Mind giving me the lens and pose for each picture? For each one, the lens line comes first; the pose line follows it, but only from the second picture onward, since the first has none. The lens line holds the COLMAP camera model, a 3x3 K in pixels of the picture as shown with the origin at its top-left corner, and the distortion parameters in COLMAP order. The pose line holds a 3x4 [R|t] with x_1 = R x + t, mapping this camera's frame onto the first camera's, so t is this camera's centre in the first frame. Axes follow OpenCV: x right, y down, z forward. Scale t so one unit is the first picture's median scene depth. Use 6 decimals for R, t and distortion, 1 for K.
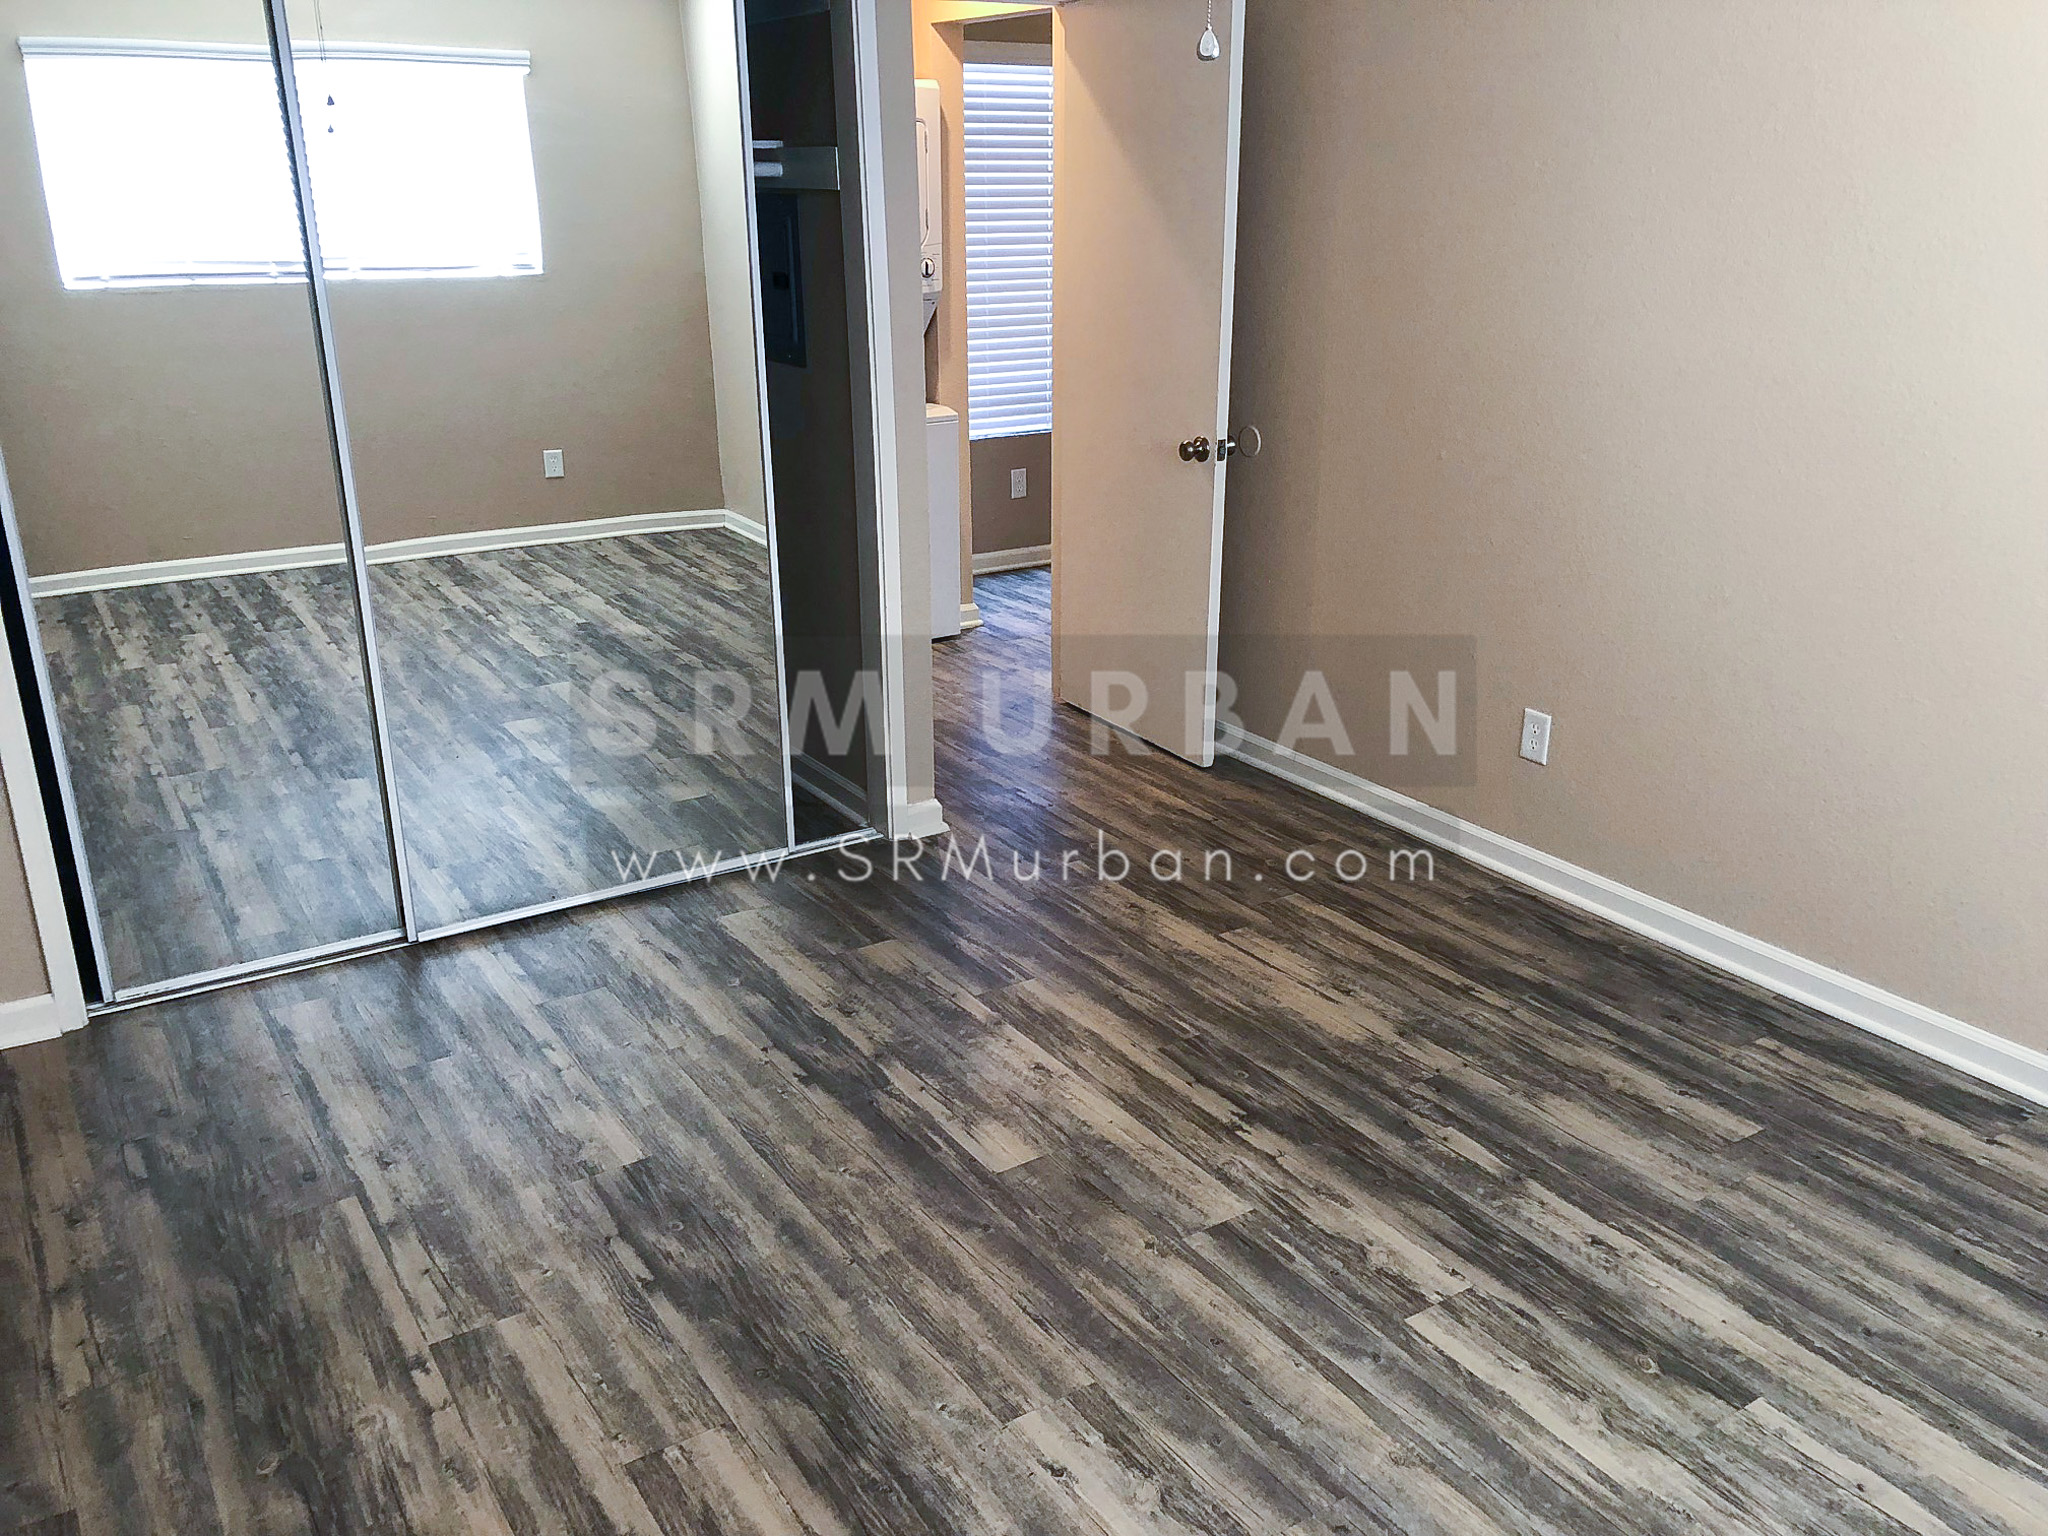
lens RADIAL K [[1675.5, 0, 1015.4], [0, 1675.5, 730.0], [0, 0, 1]] dist [0.037296, -0.055838]
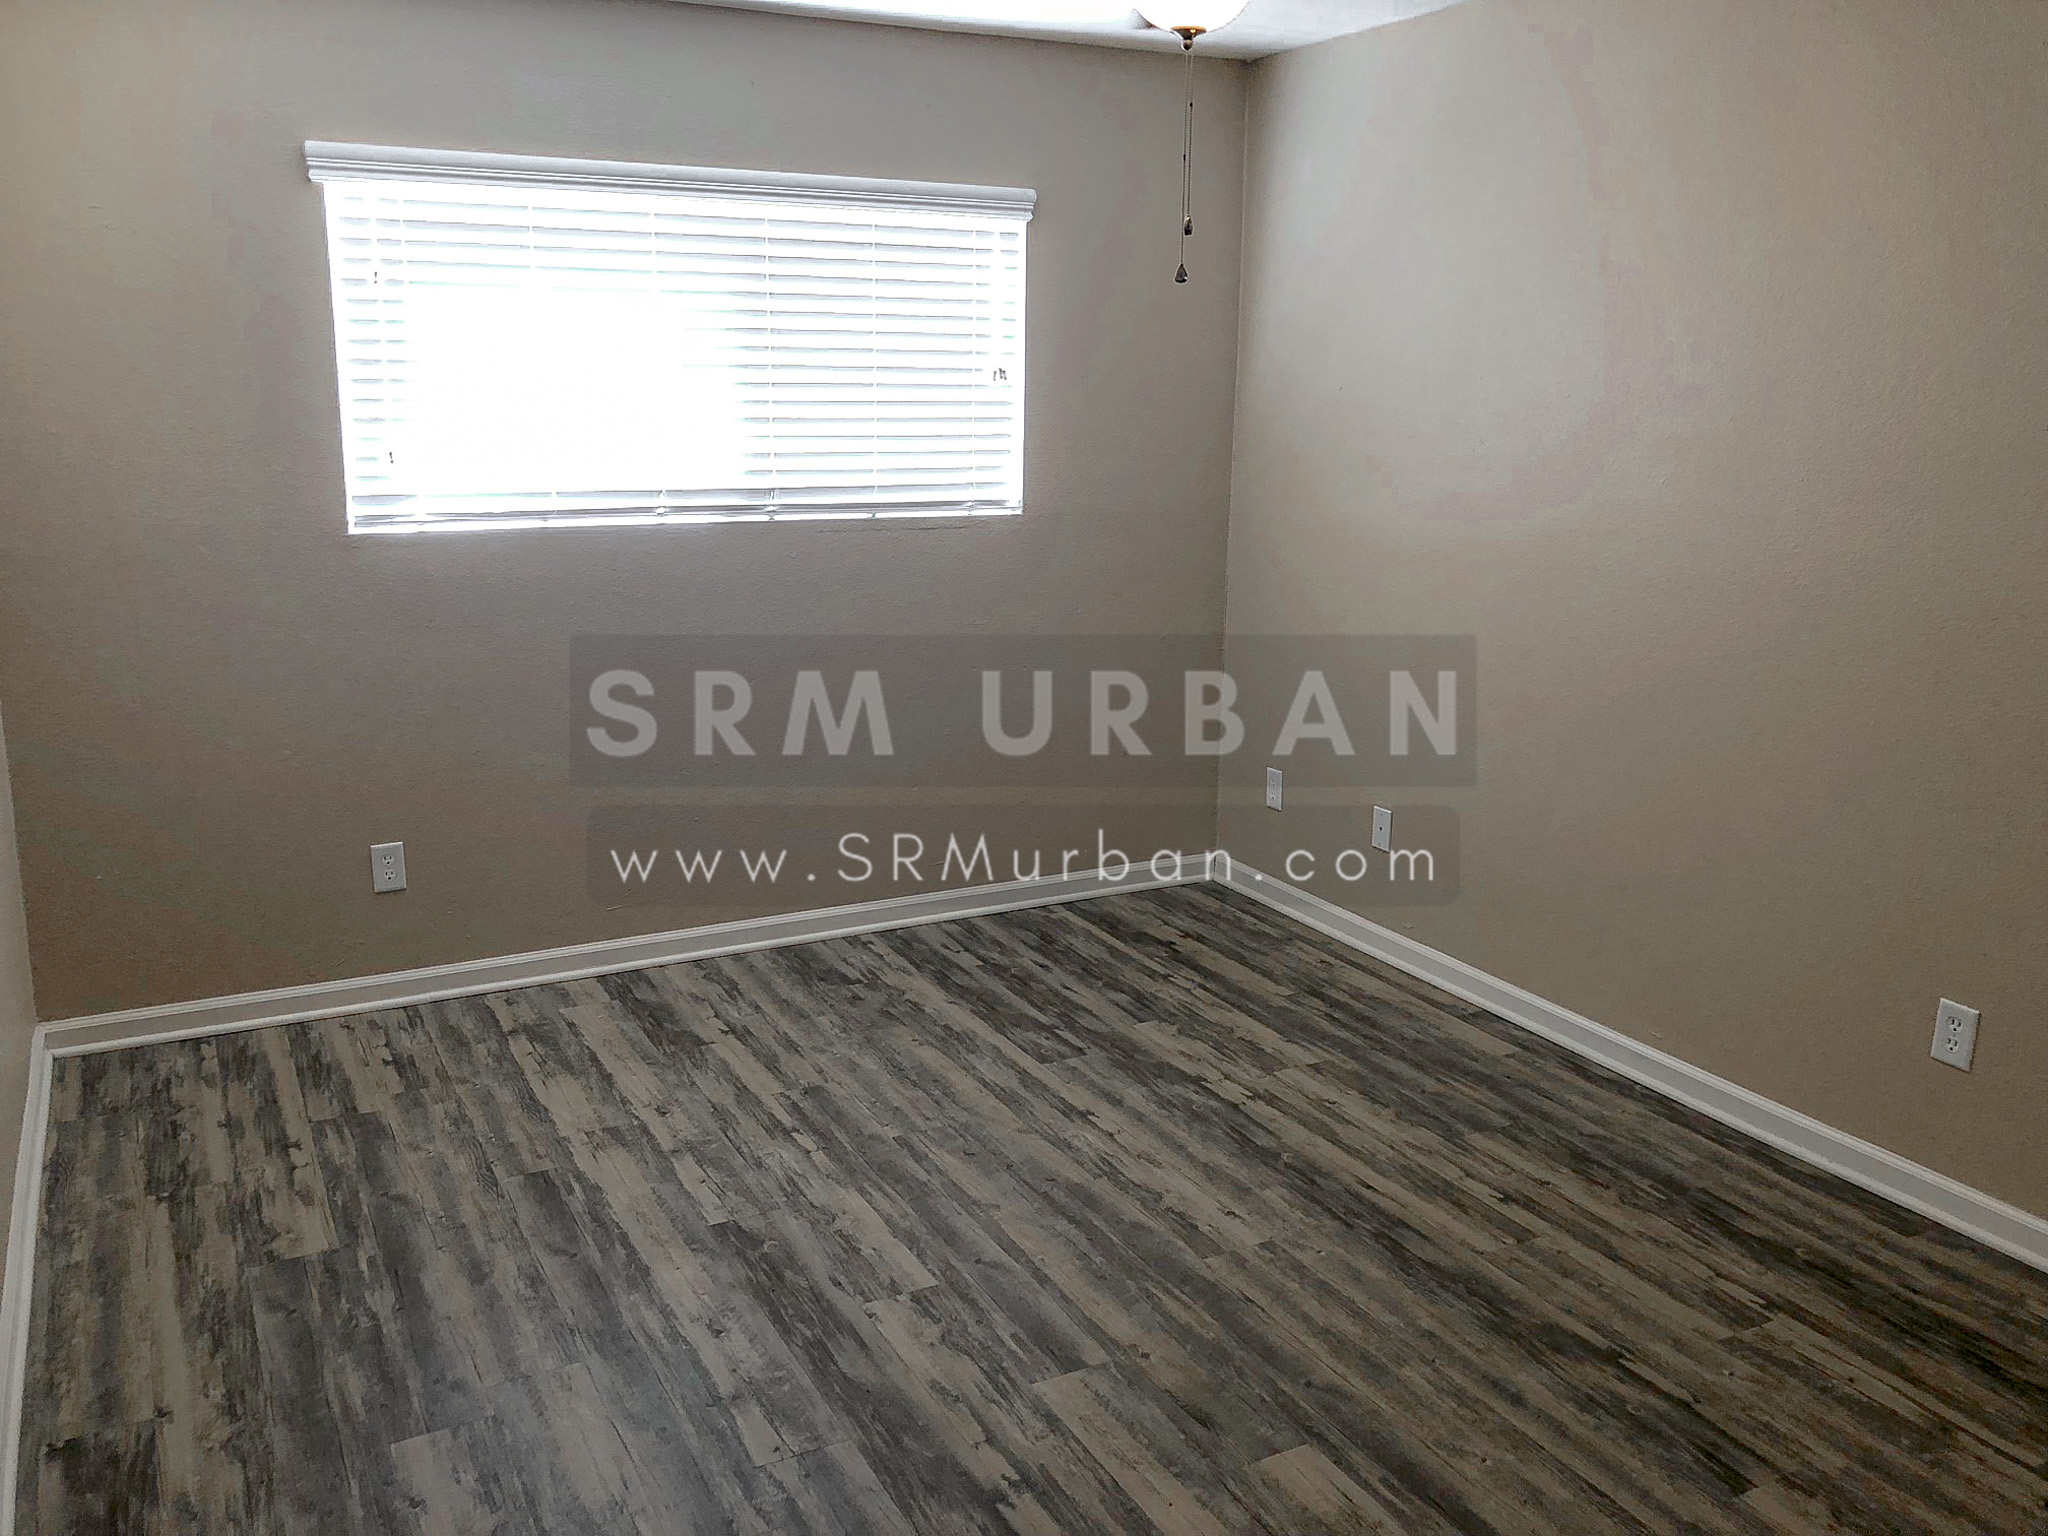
lens RADIAL K [[1675.5, 0, 1015.4], [0, 1675.5, 730.0], [0, 0, 1]] dist [0.037296, -0.055838]
pose [[-0.996022, -0.023765, 0.085886, 0.082522], [0.023011, 0.862508, 0.505520, -0.567511], [-0.086091, 0.505485, -0.858530, 1.761552]]
